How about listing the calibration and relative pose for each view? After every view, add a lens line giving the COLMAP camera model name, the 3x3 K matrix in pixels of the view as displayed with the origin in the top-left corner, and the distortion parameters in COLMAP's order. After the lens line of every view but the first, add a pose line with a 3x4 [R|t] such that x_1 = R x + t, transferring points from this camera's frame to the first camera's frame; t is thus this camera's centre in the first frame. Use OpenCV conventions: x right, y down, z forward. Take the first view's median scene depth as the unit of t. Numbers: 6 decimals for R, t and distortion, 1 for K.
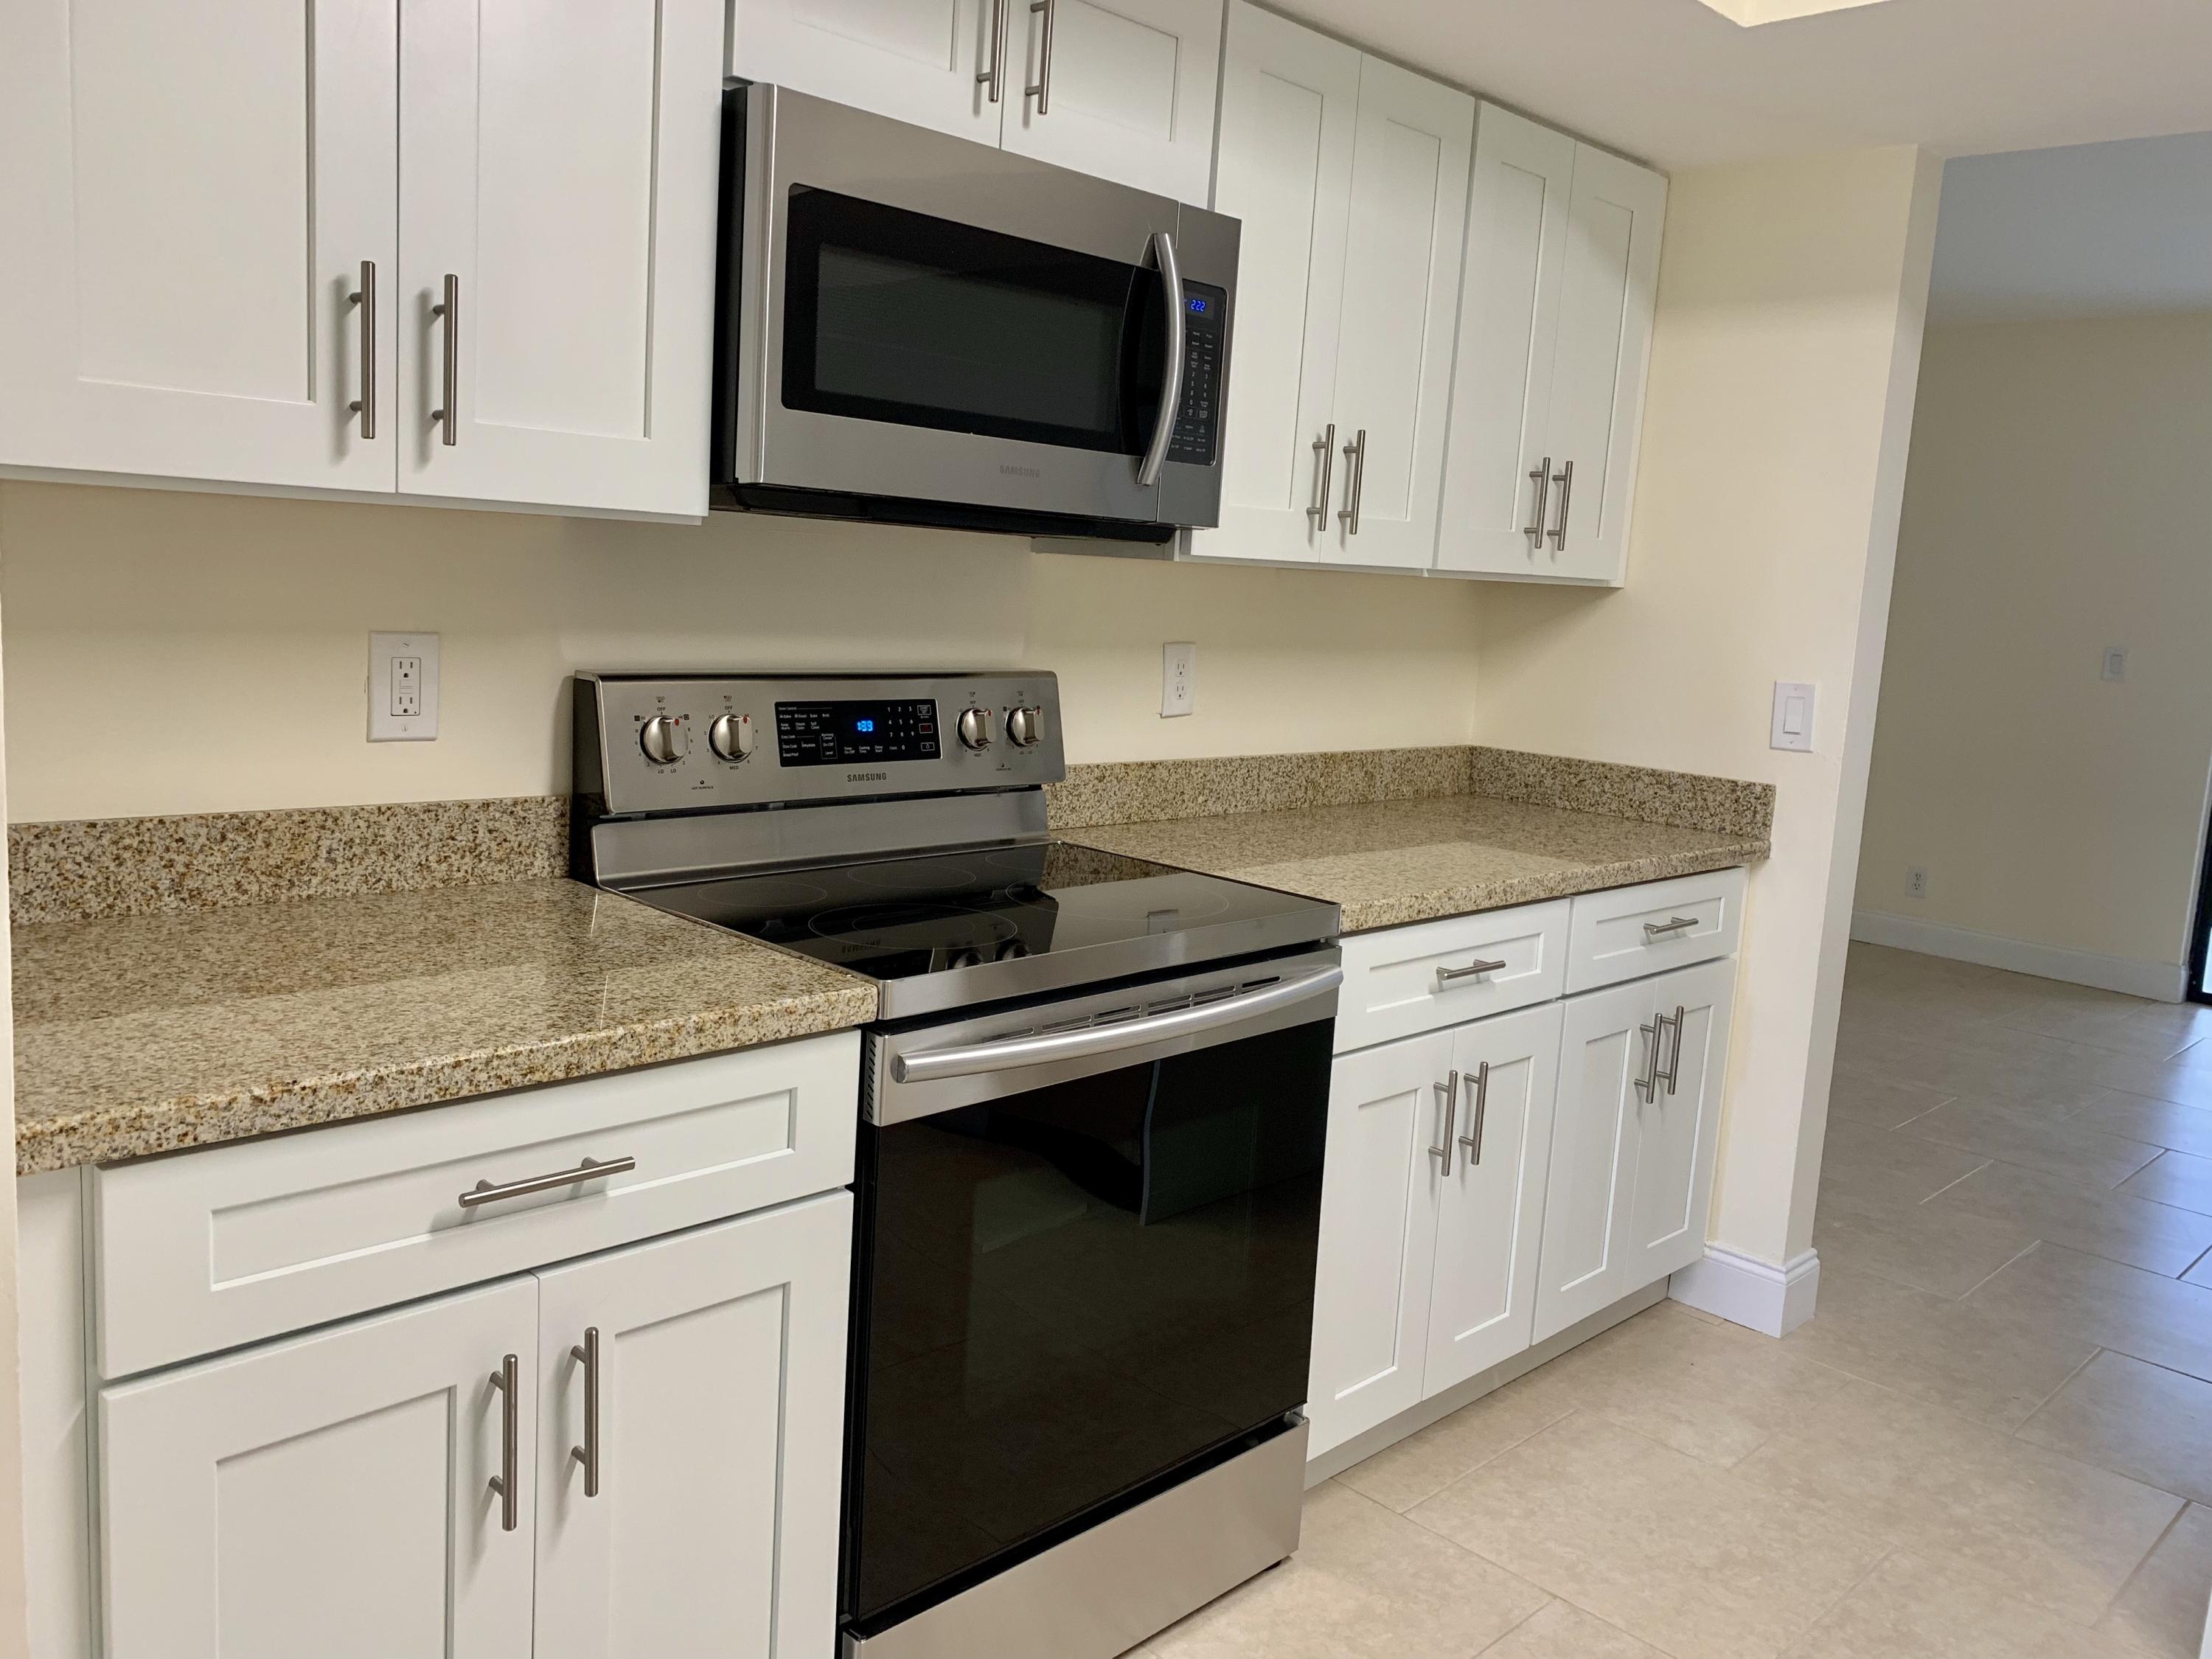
lens RADIAL K [[1693.9, 0, 1102.8], [0, 1693.9, 827.3], [0, 0, 1]] dist [0.030977, -0.016999]
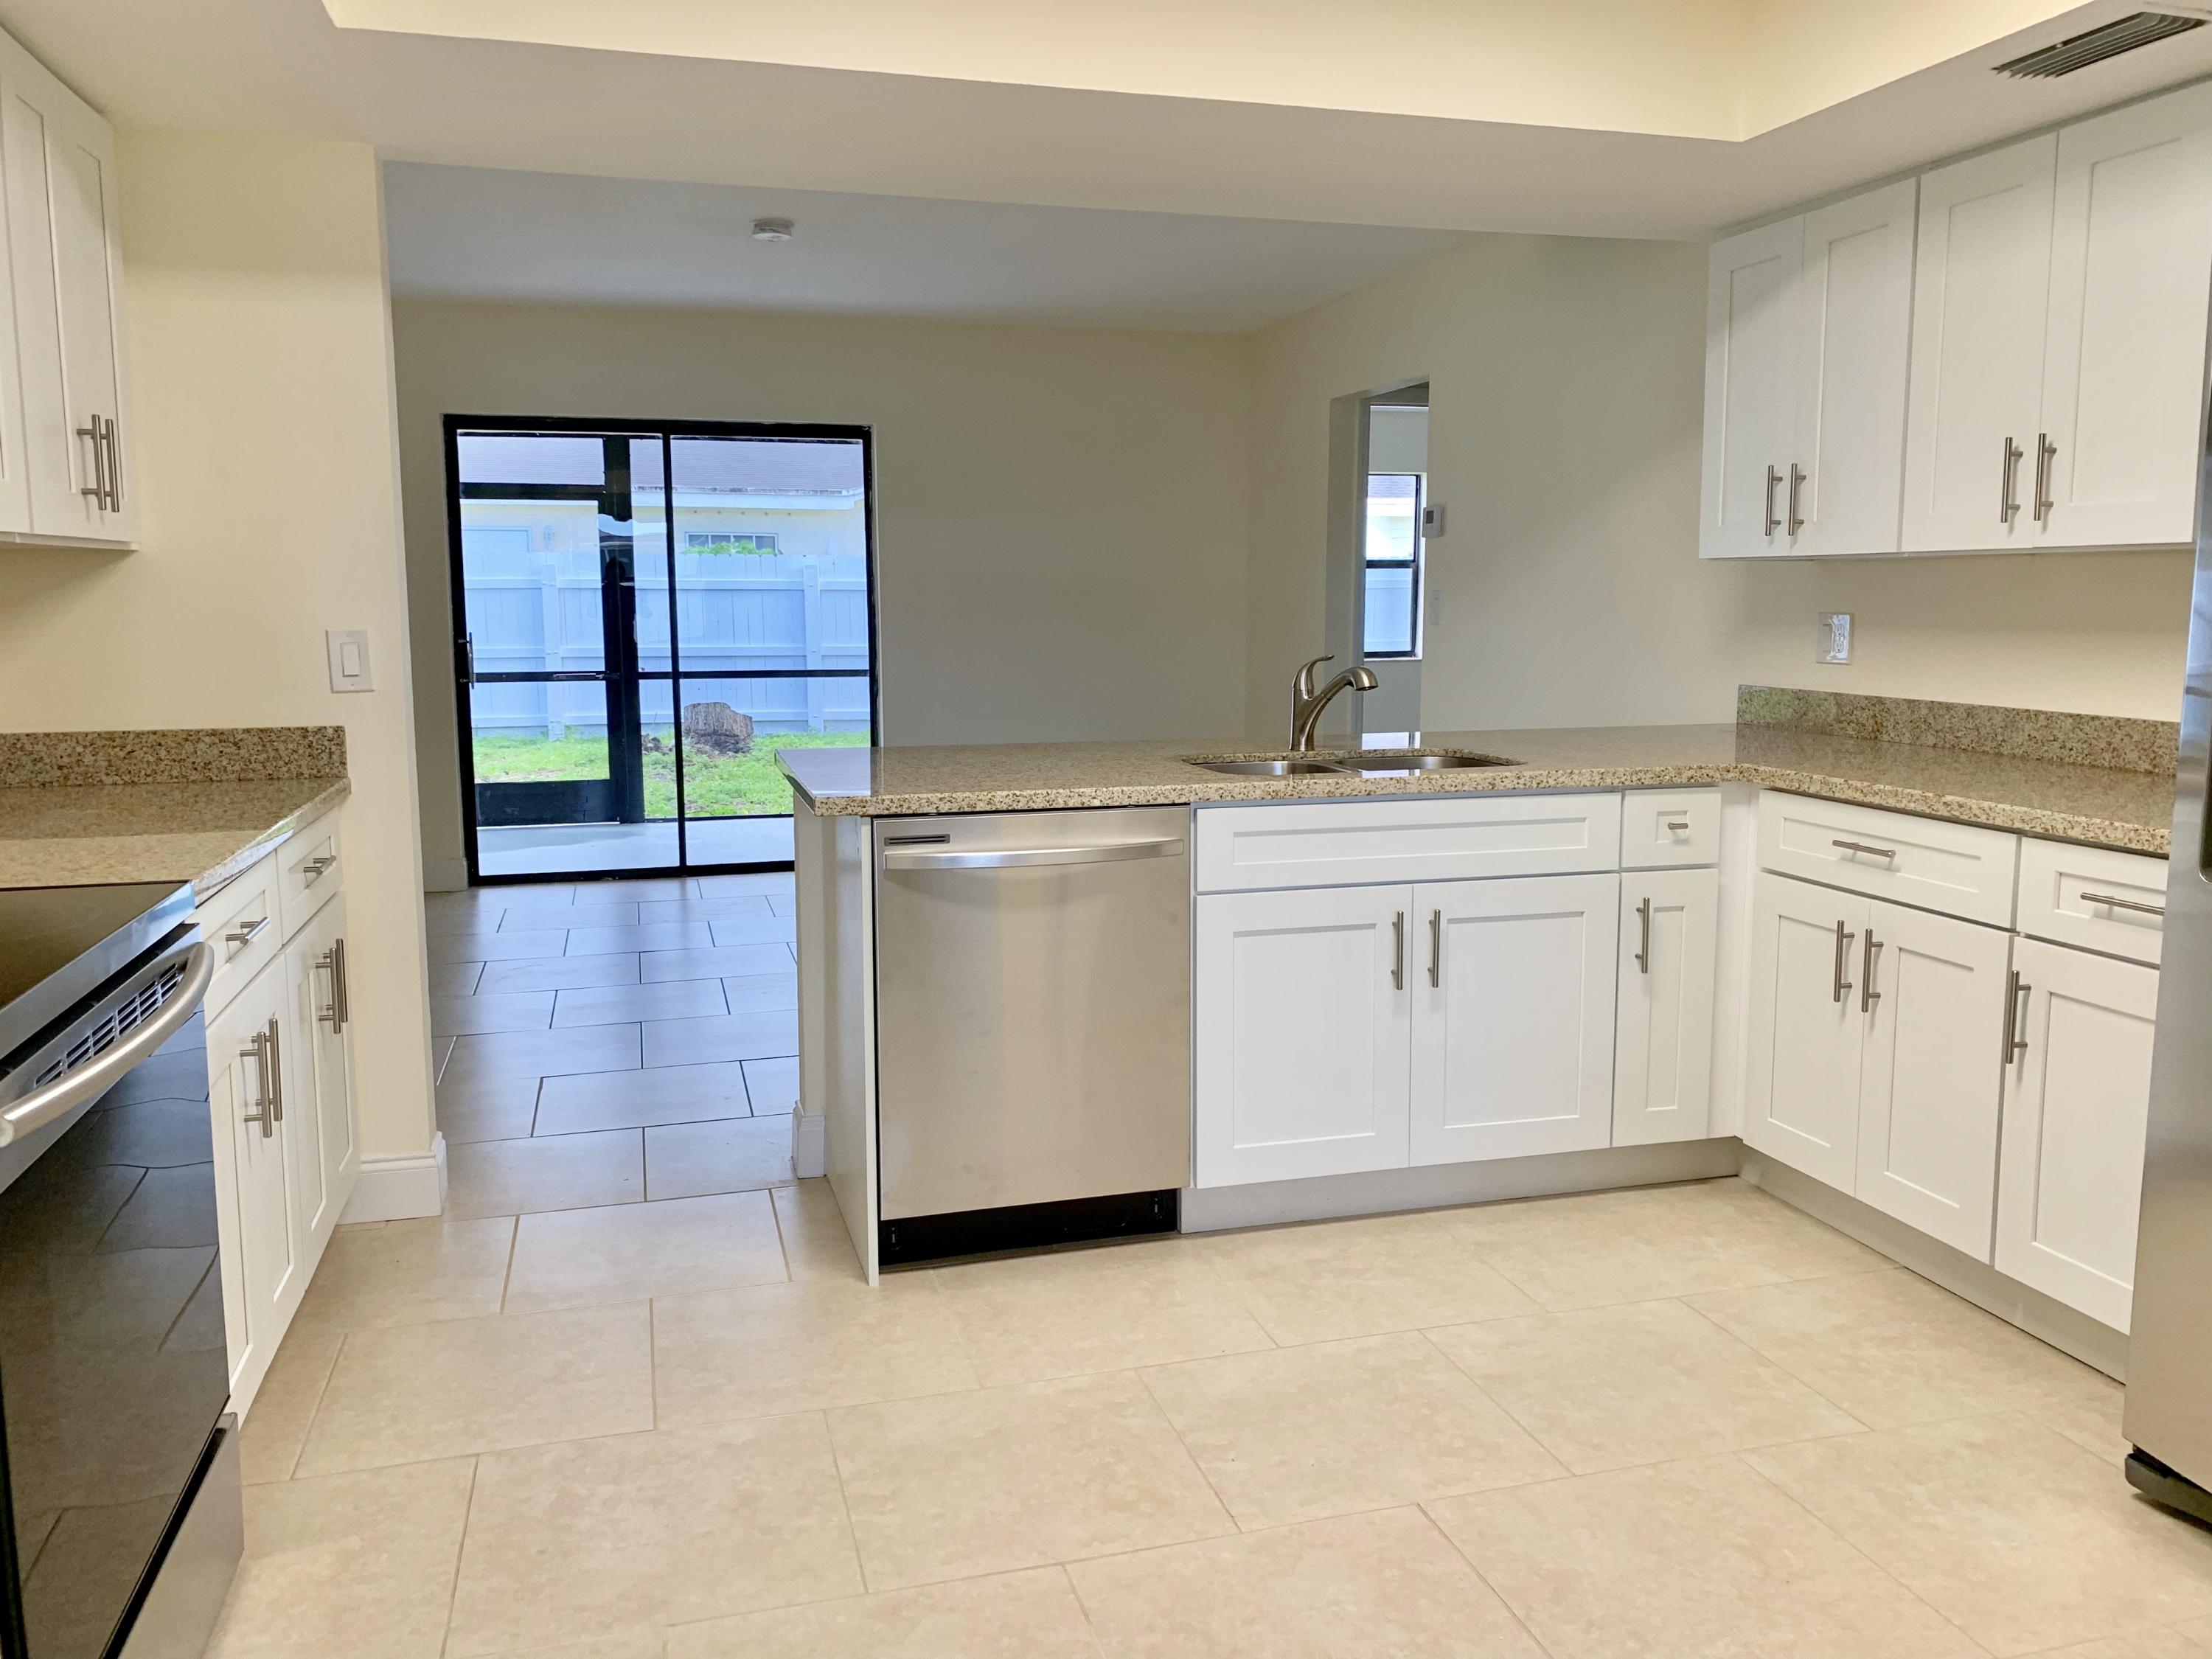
lens RADIAL K [[1693.9, 0, 1102.1], [0, 1693.9, 834.1], [0, 0, 1]] dist [0.030977, -0.016999]
pose [[0.486027, -0.185931, 0.853936, -0.307236], [0.163001, 0.979247, 0.120442, -0.009200], [-0.858608, 0.080654, 0.506248, 0.041556]]
